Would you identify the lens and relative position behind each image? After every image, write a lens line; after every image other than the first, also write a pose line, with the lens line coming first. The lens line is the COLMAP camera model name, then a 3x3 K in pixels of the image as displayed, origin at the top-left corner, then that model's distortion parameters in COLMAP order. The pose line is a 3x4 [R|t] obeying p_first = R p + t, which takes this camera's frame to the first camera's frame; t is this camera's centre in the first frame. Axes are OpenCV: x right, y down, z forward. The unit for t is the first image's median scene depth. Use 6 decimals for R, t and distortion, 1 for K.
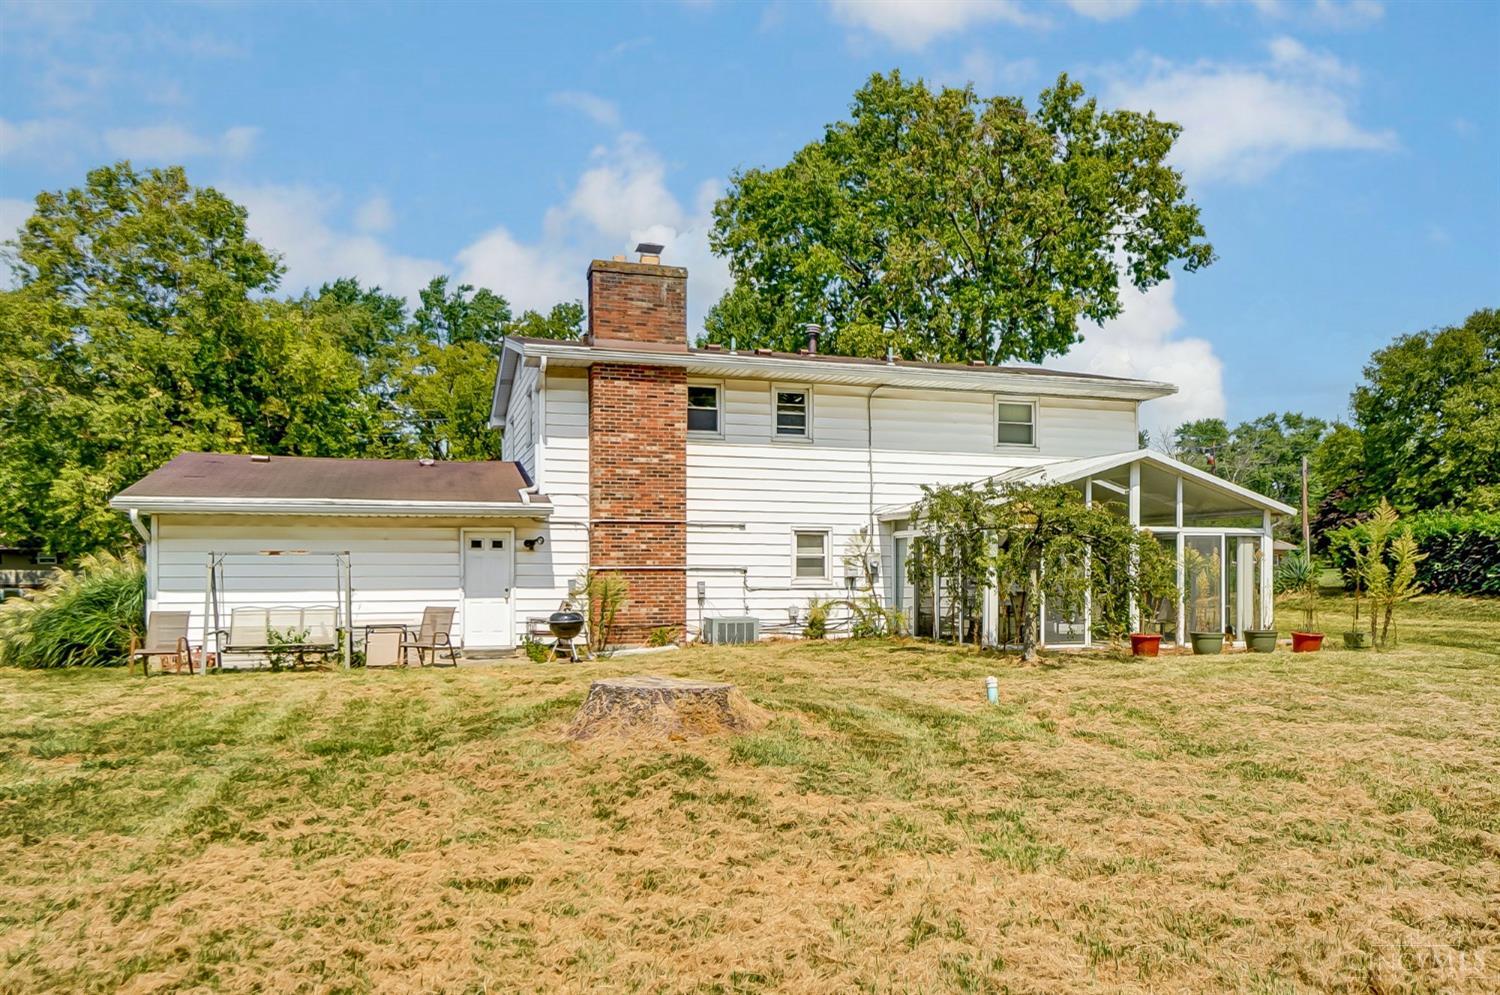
lens RADIAL K [[1050.7, 0, 734.2], [0, 1050.7, 583.5], [0, 0, 1]] dist [0.011934, 0.003671]
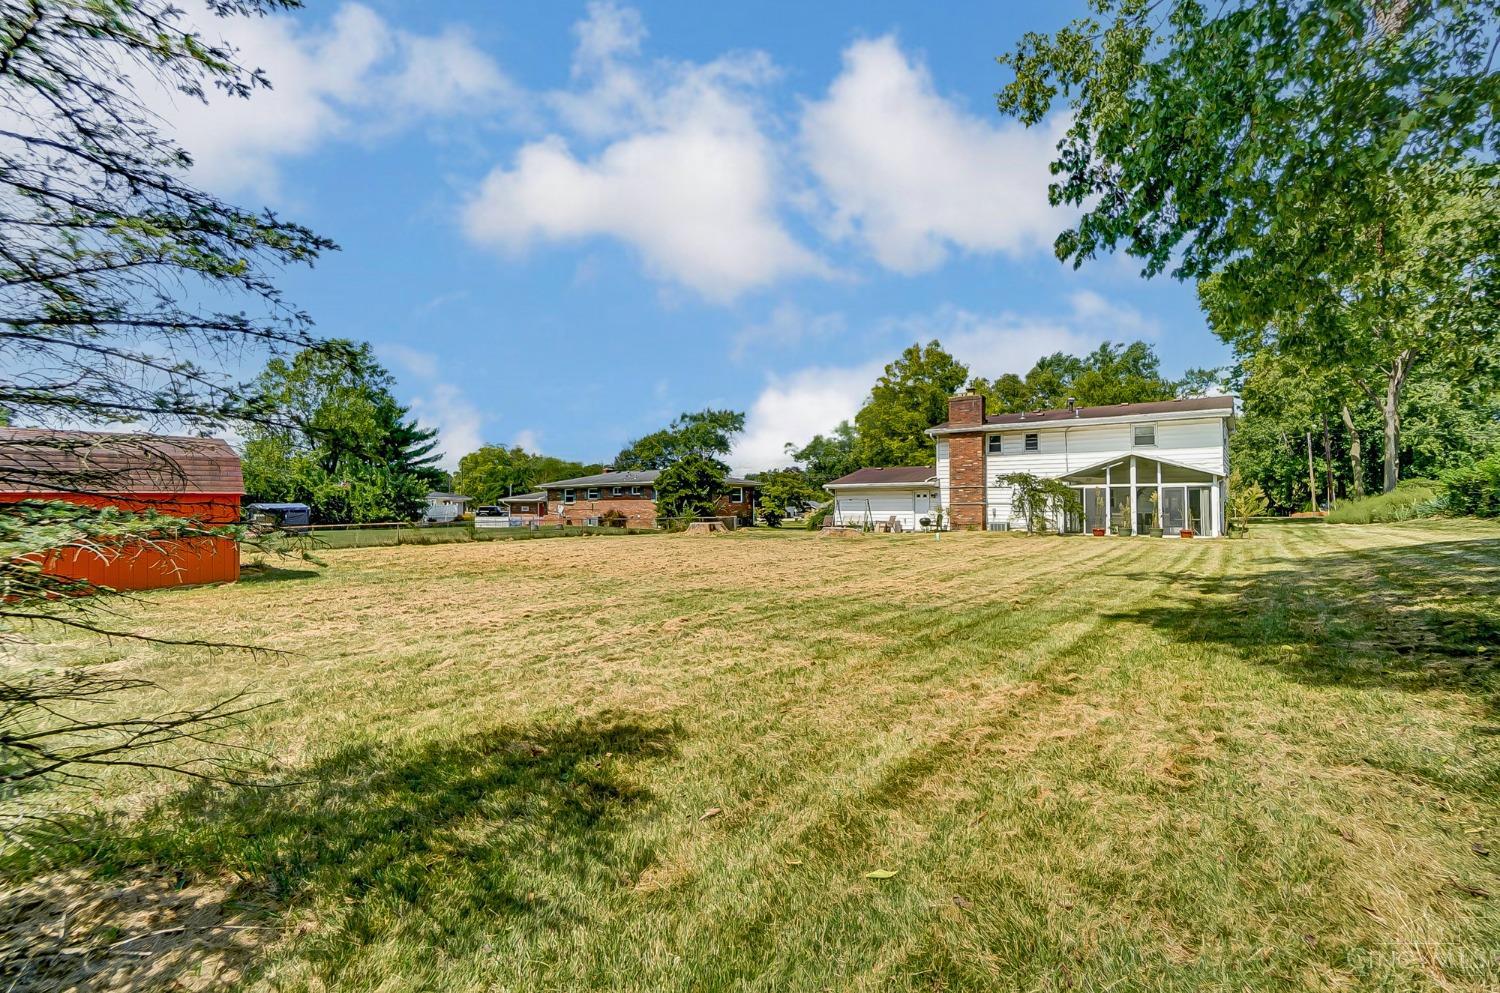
lens RADIAL K [[664.2, 0, 738.7], [0, 664.2, 489.2], [0, 0, 1]] dist [-0.063624, 0.017358]
pose [[0.570192, -0.022637, -0.821199, 0.983257], [-0.009780, 0.999362, -0.034339, 0.013514], [0.821453, 0.027611, 0.569608, -0.496401]]
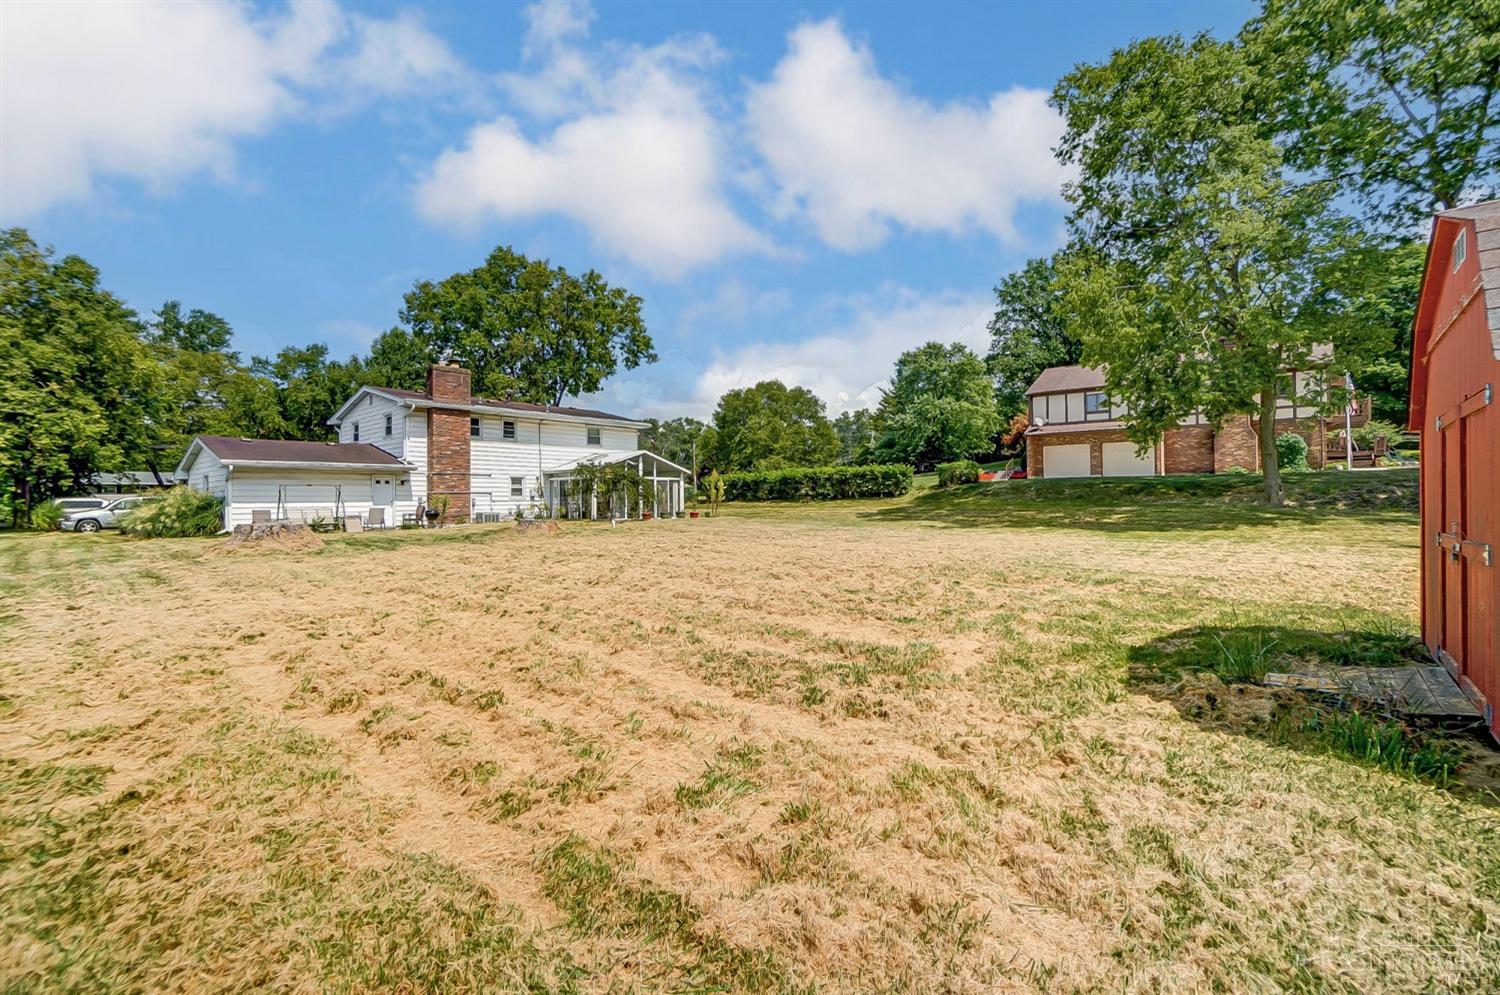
lens RADIAL K [[664.2, 0, 738.7], [0, 664.2, 490.2], [0, 0, 1]] dist [-0.063624, 0.017358]
pose [[0.847337, -0.002263, 0.531051, -0.319336], [0.017890, 0.999545, -0.024285, 0.027806], [-0.530754, 0.030078, 0.846992, -0.605686]]
